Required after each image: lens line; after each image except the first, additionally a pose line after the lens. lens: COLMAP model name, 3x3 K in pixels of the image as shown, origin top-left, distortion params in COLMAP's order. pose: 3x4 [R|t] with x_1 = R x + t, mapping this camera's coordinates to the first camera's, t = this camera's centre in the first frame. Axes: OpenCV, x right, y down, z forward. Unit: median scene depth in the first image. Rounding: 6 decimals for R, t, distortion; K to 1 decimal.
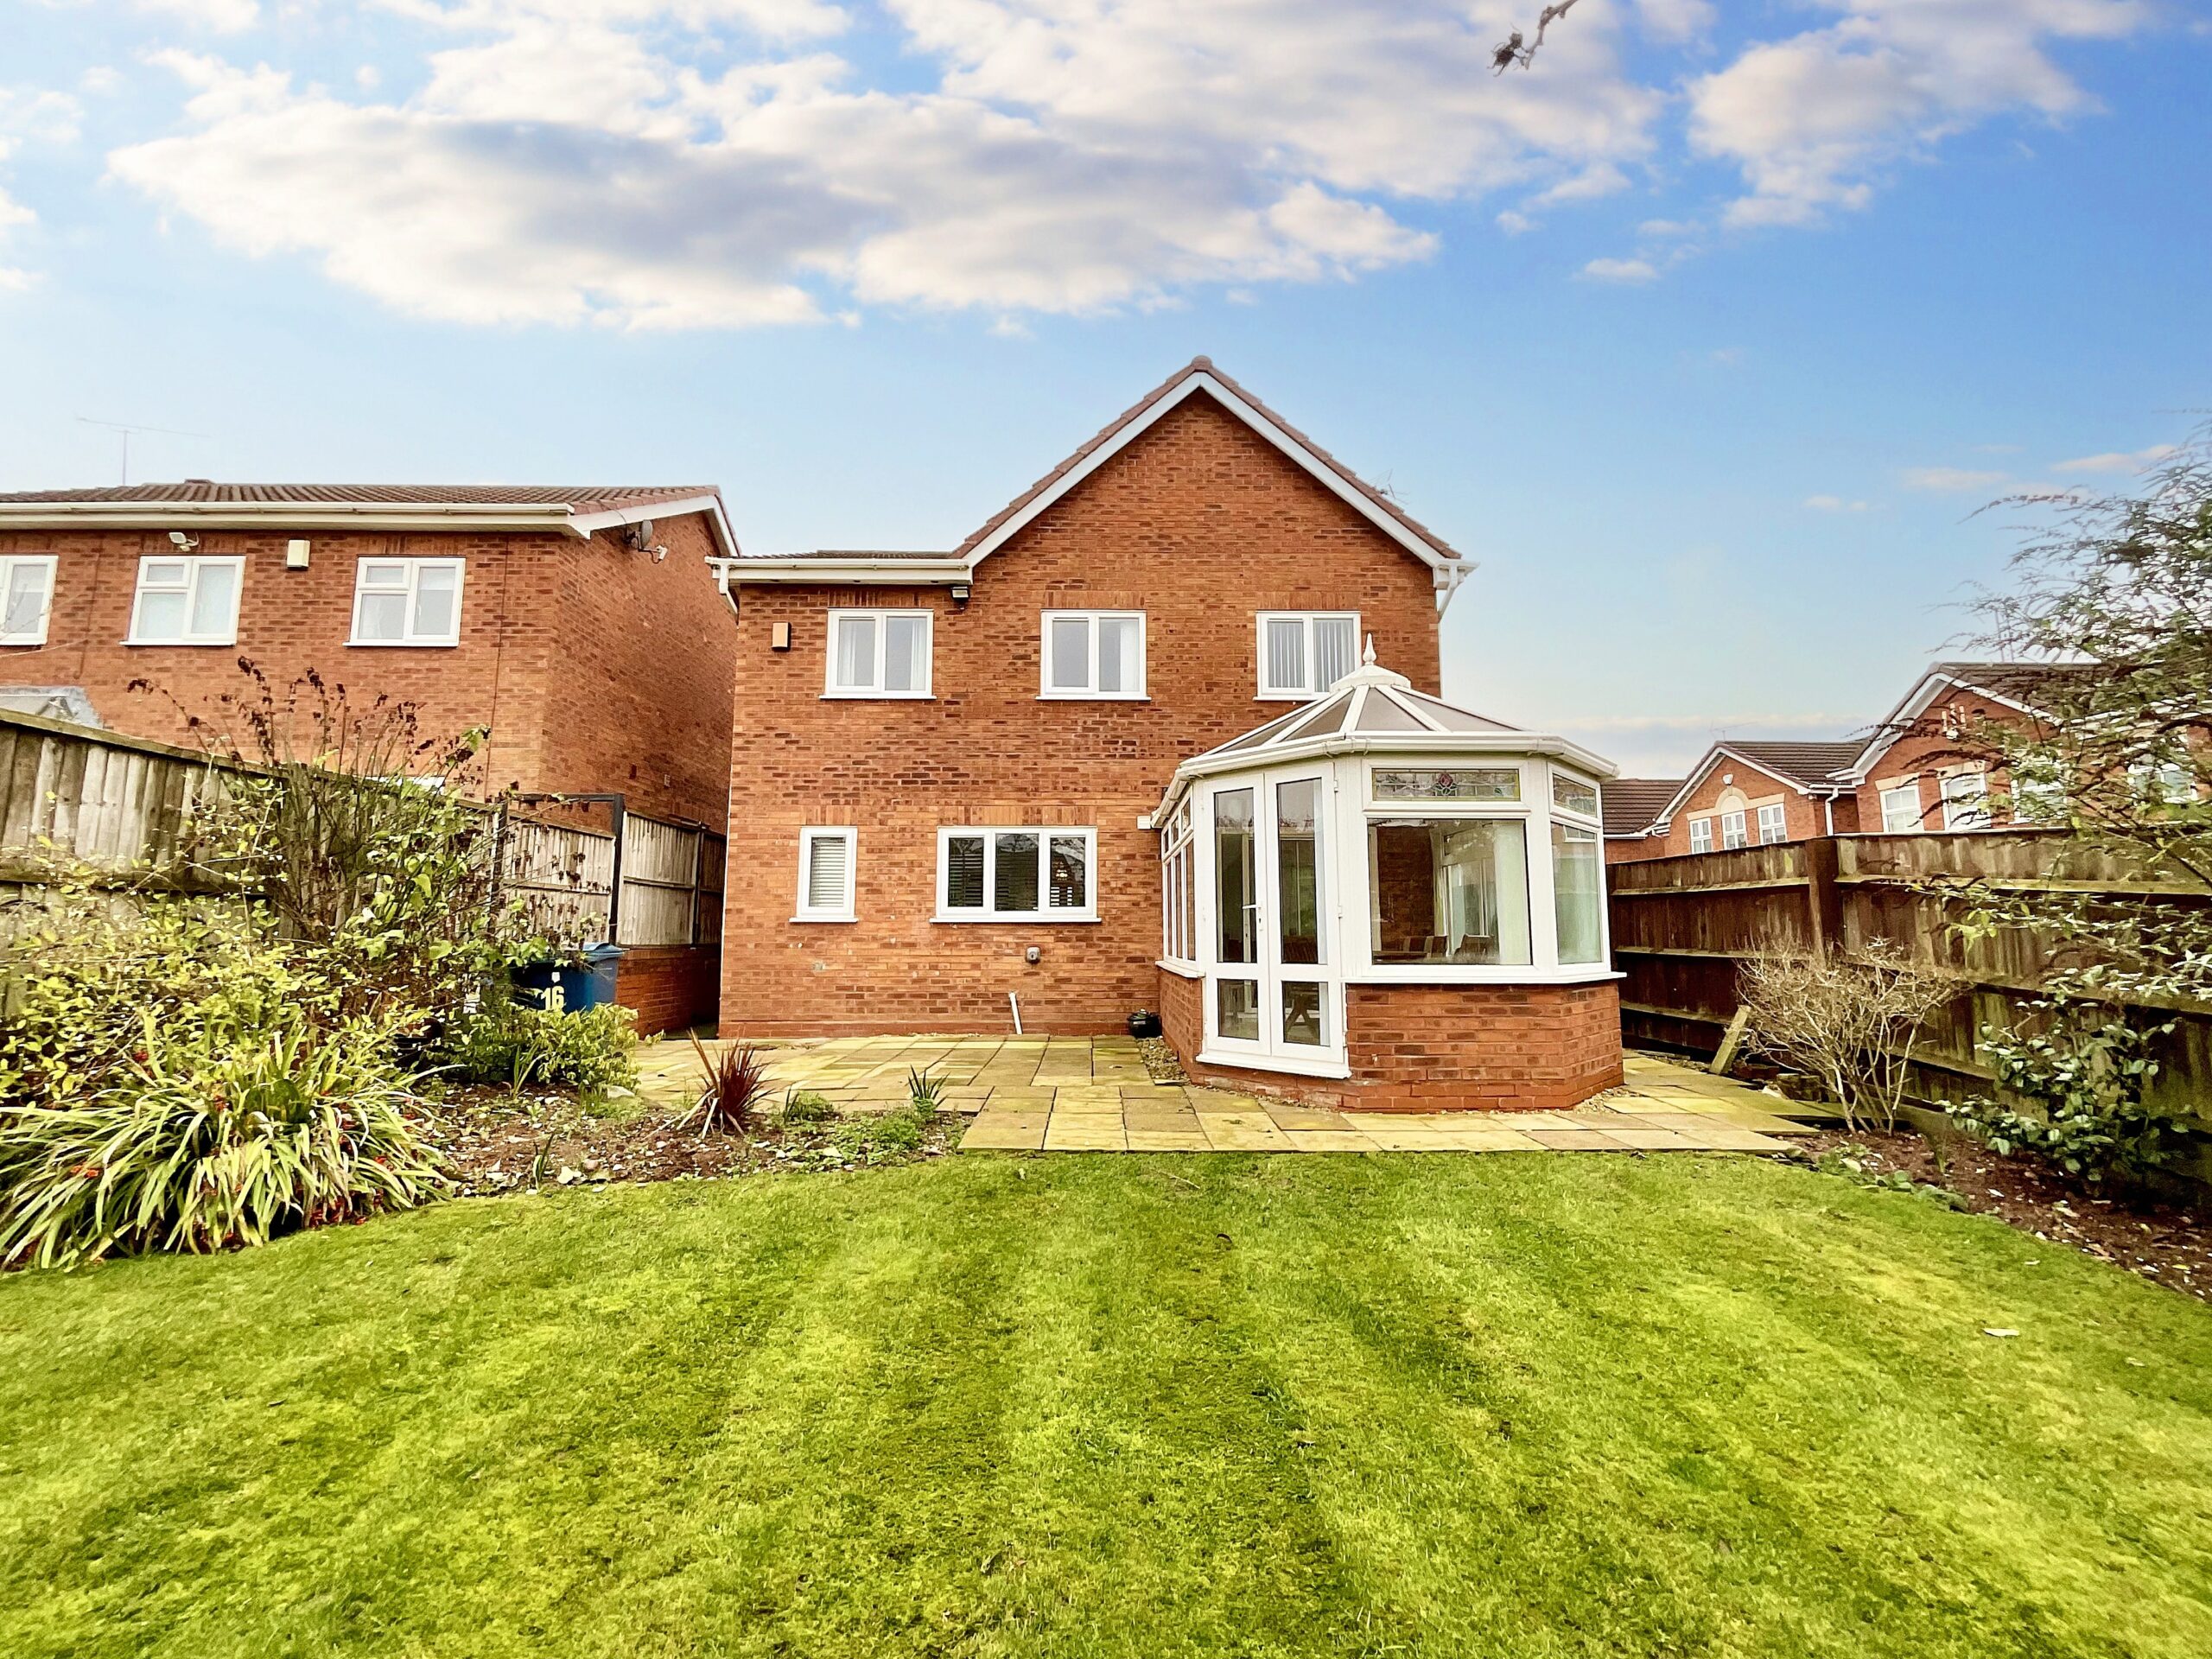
lens RADIAL K [[917.8, 0, 1109.3], [0, 917.8, 831.2], [0, 0, 1]] dist [-0.001962, 0.001446]
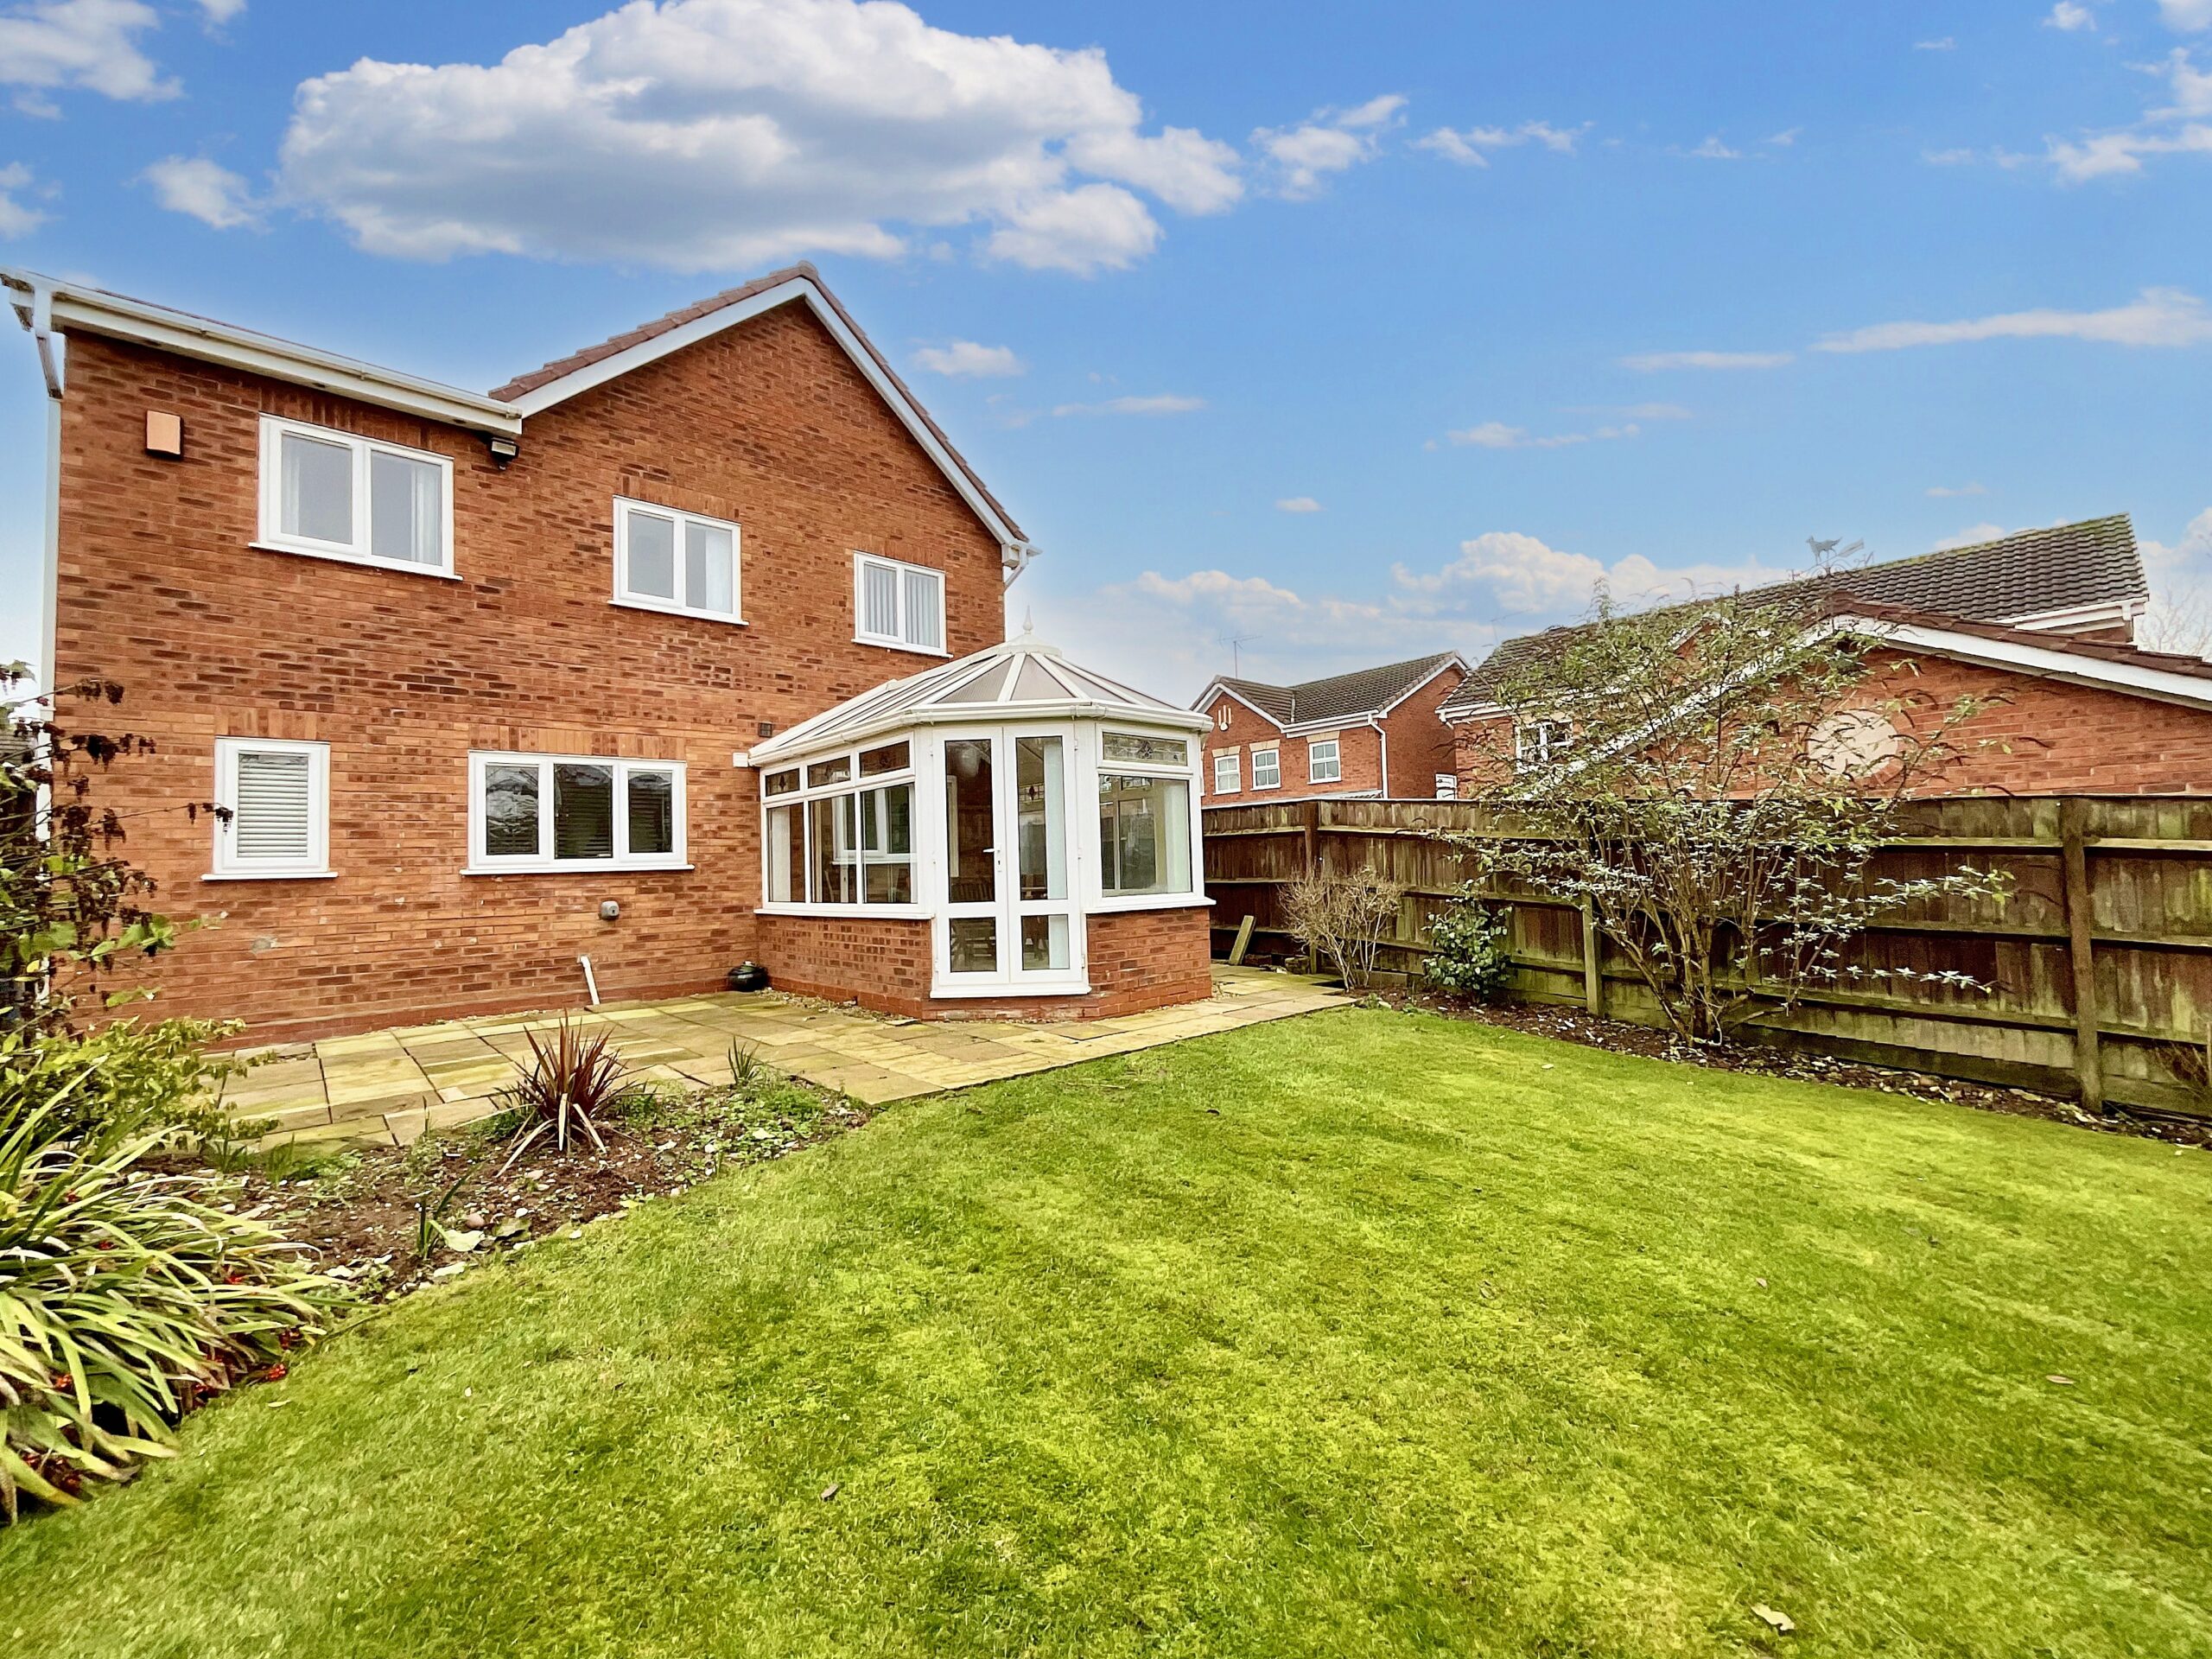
lens RADIAL K [[917.8, 0, 1112.0], [0, 917.8, 827.0], [0, 0, 1]] dist [-0.001962, 0.001446]
pose [[0.736454, 0.006174, 0.676459, -0.310745], [-0.045895, 0.998110, 0.040856, 0.003094], [-0.674929, -0.061134, 0.735346, 0.072734]]
